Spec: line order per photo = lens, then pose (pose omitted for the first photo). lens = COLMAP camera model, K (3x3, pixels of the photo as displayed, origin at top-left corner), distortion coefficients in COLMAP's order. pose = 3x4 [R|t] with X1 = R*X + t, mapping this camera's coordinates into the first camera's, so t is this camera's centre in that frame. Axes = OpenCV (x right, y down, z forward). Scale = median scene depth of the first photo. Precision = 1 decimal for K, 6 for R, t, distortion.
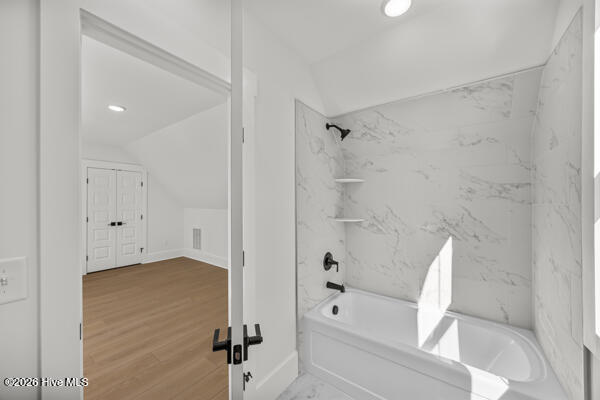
lens RADIAL K [[230.8, 0, 301.6], [0, 230.8, 198.7], [0, 0, 1]] dist [0.002183, -0.000312]
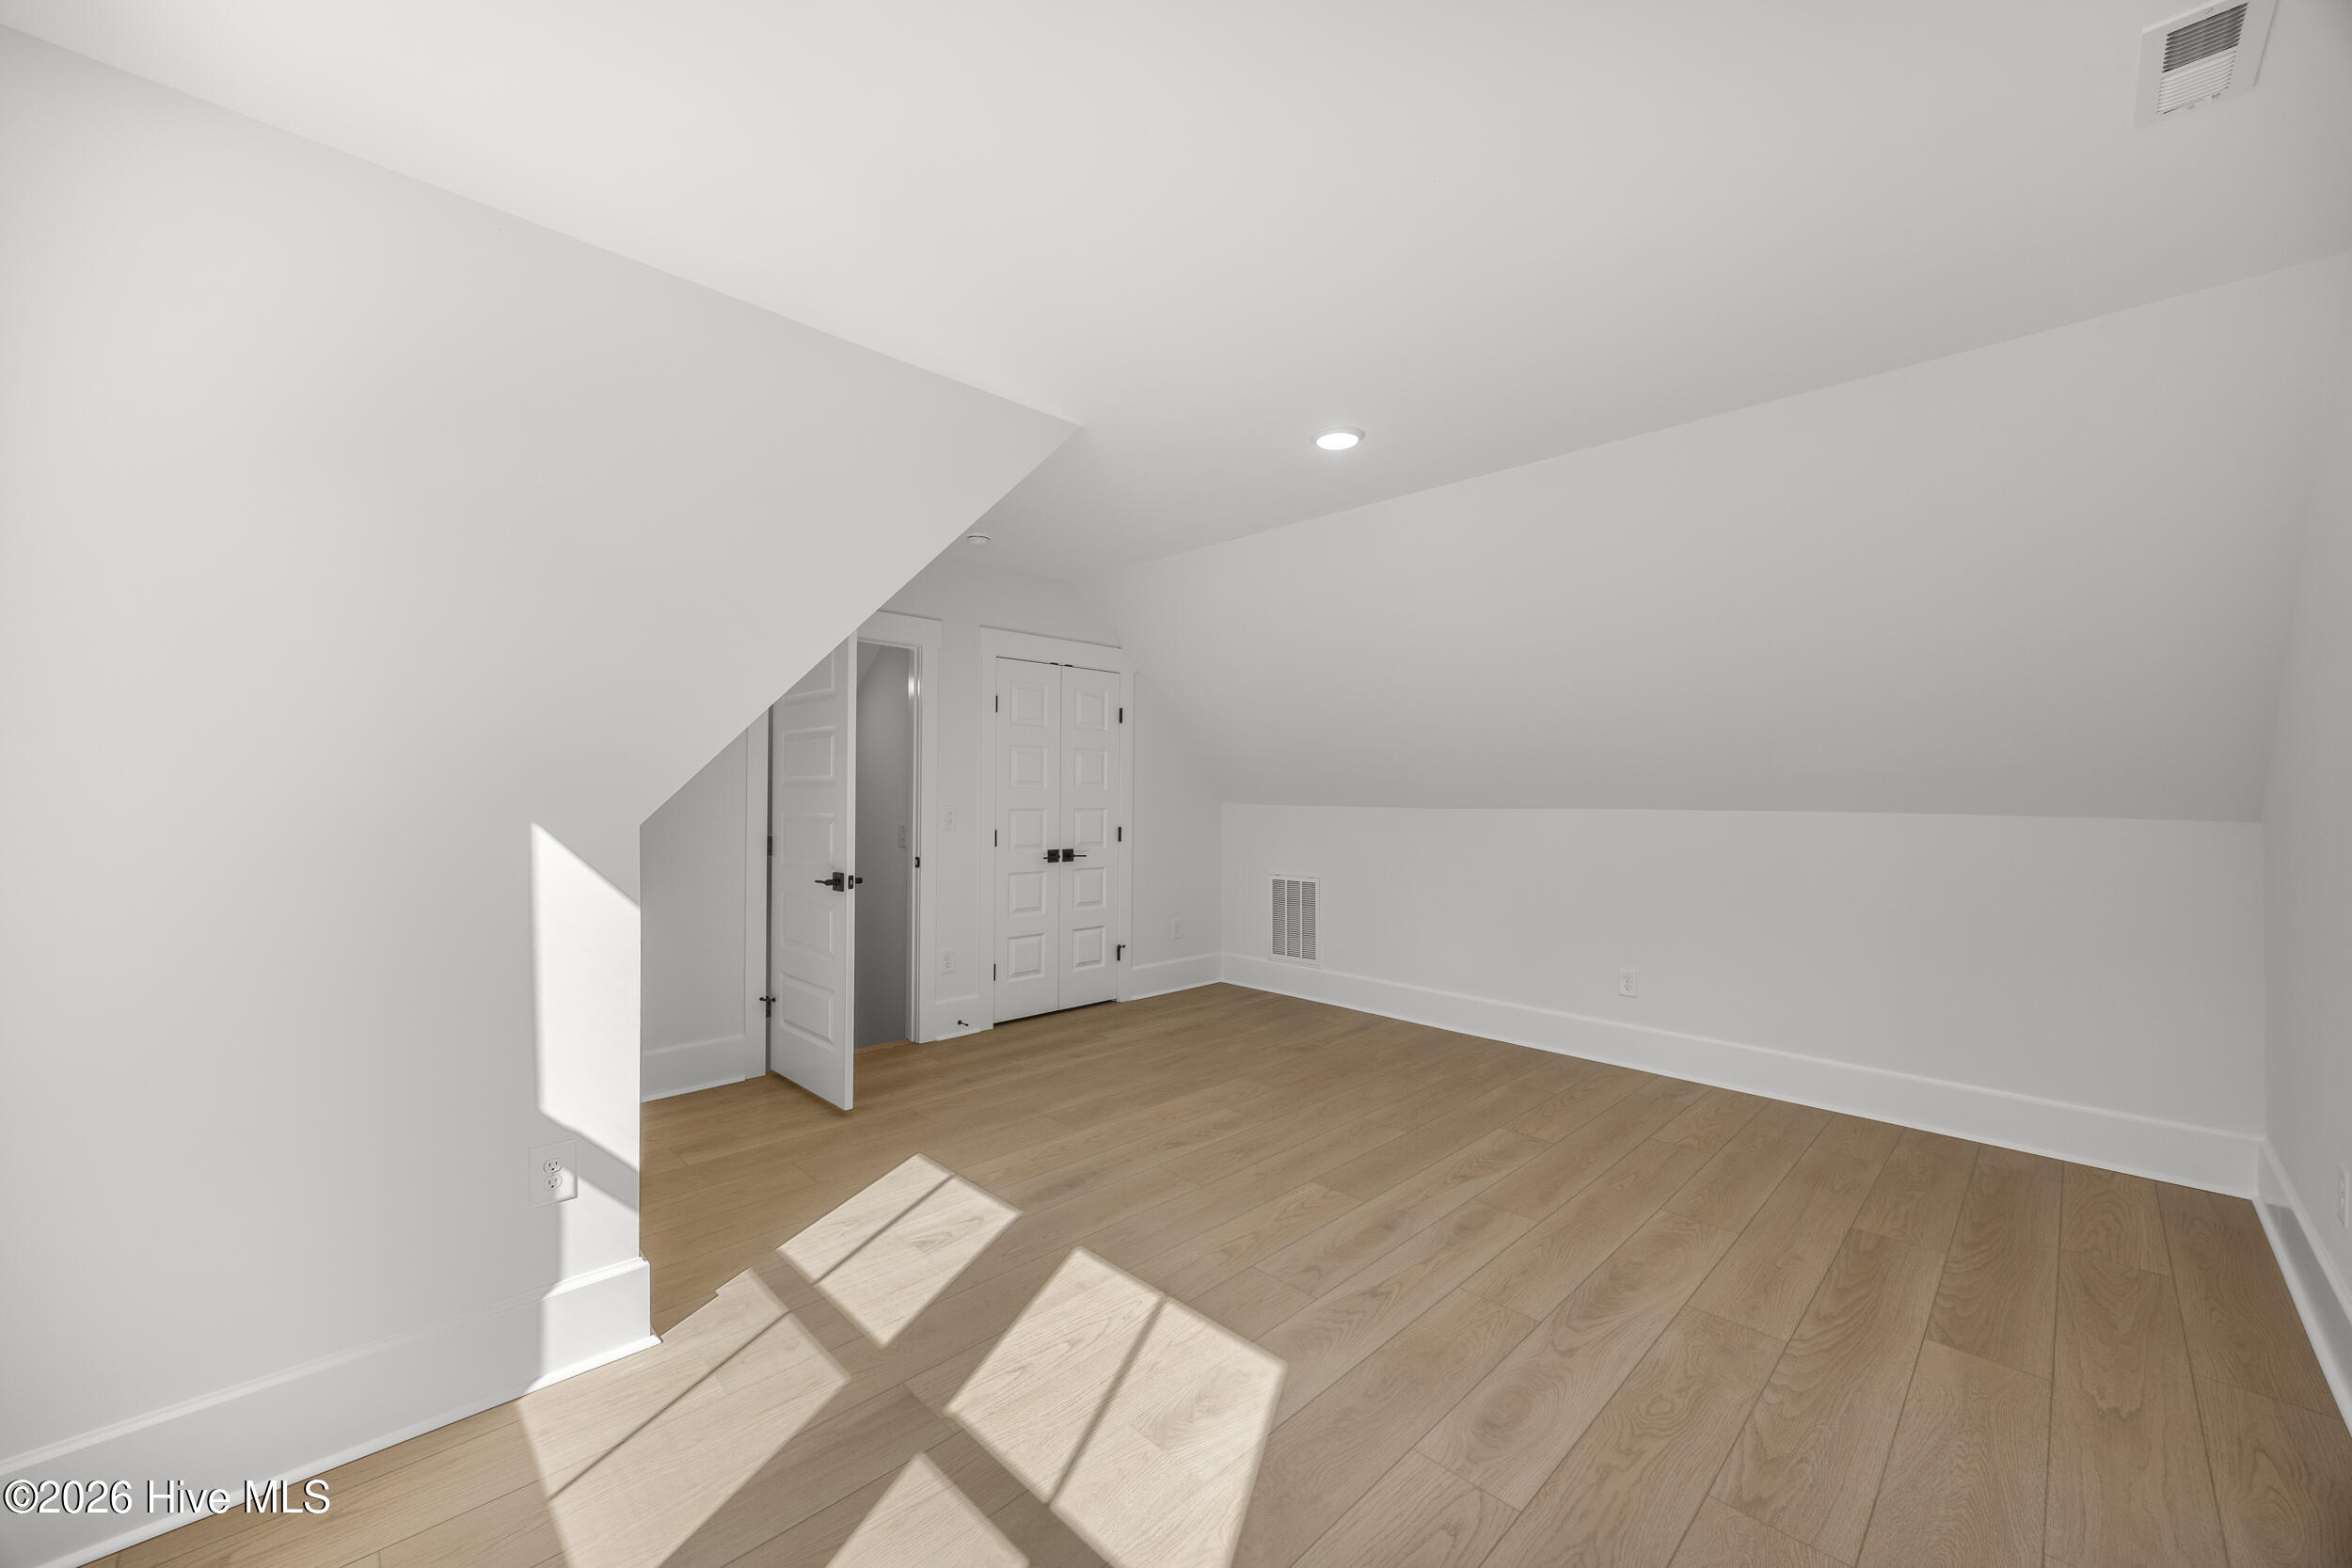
lens RADIAL K [[904.5, 0, 1172.7], [0, 904.5, 784.1], [0, 0, 1]] dist [0.002183, -0.000312]
pose [[0.987789, 0.004333, -0.155738, -0.516291], [-0.004693, 0.999987, -0.001945, 0.023869], [0.155728, 0.002652, 0.987796, -0.076595]]
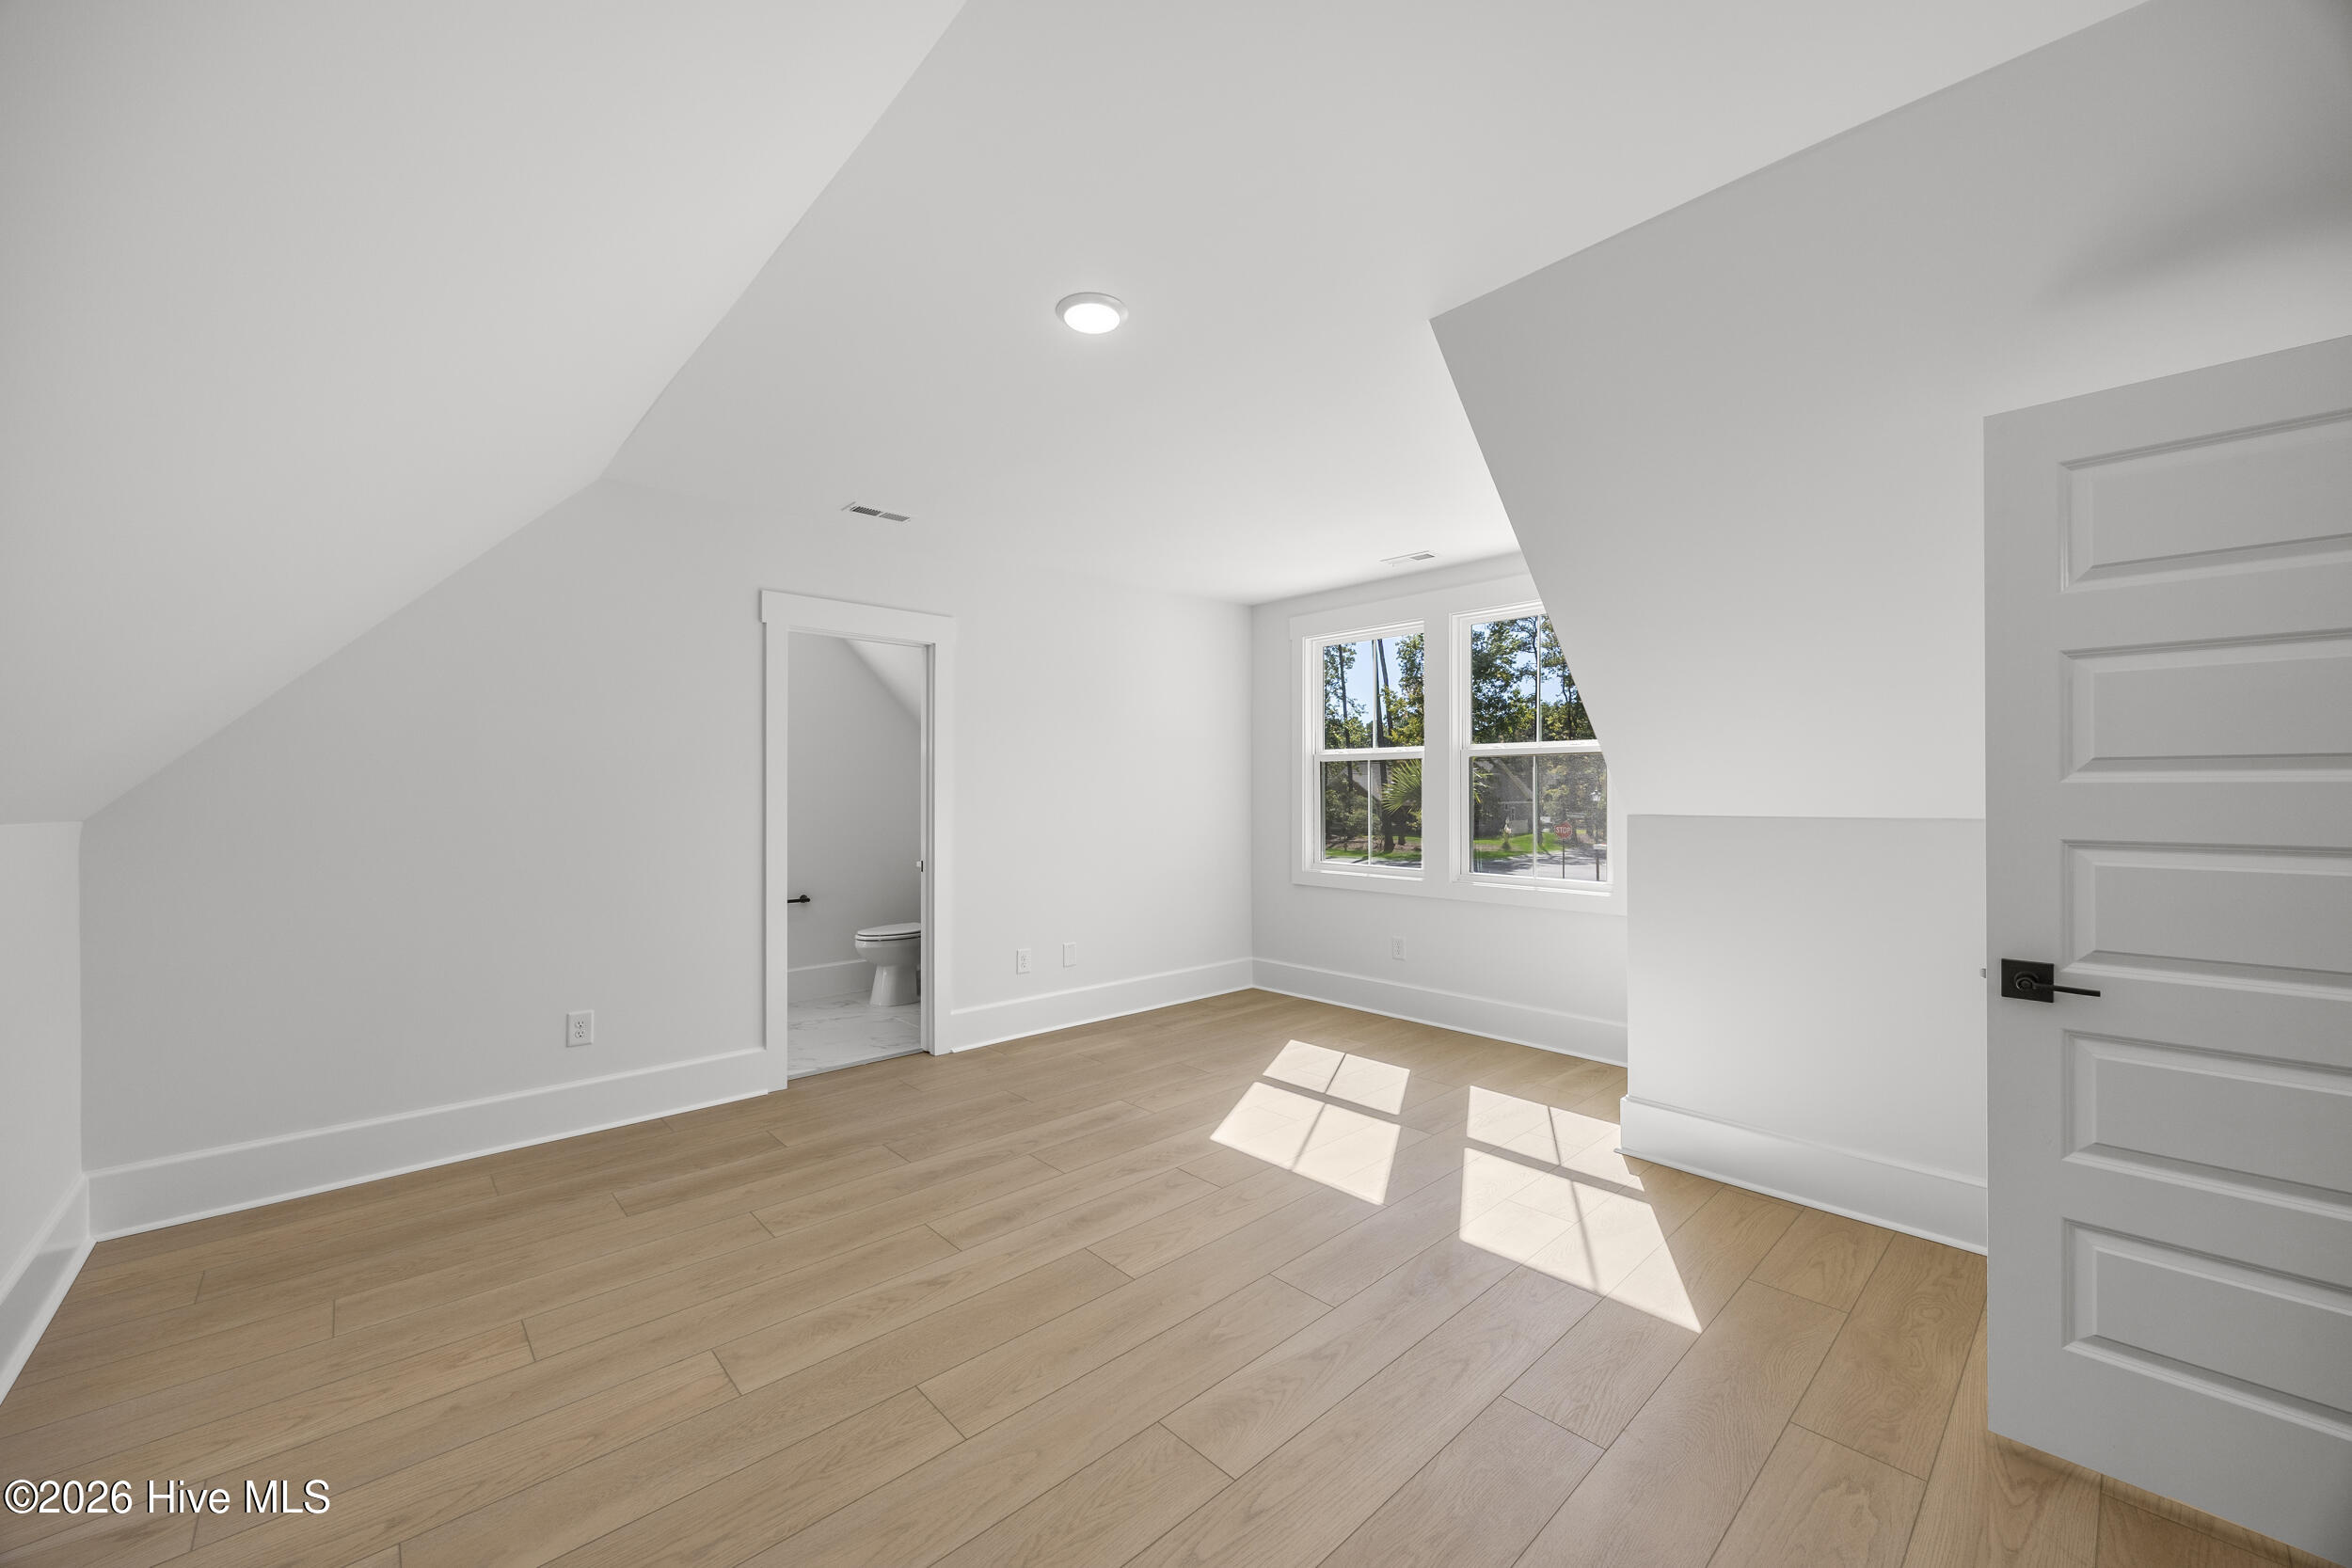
lens RADIAL K [[904.5, 0, 1174.8], [0, 904.5, 794.2], [0, 0, 1]] dist [0.002183, -0.000312]
pose [[-0.981071, 0.001974, 0.193641, -0.645741], [0.002436, 0.999995, 0.002148, 0.029264], [-0.193635, 0.002579, -0.981070, 1.117201]]
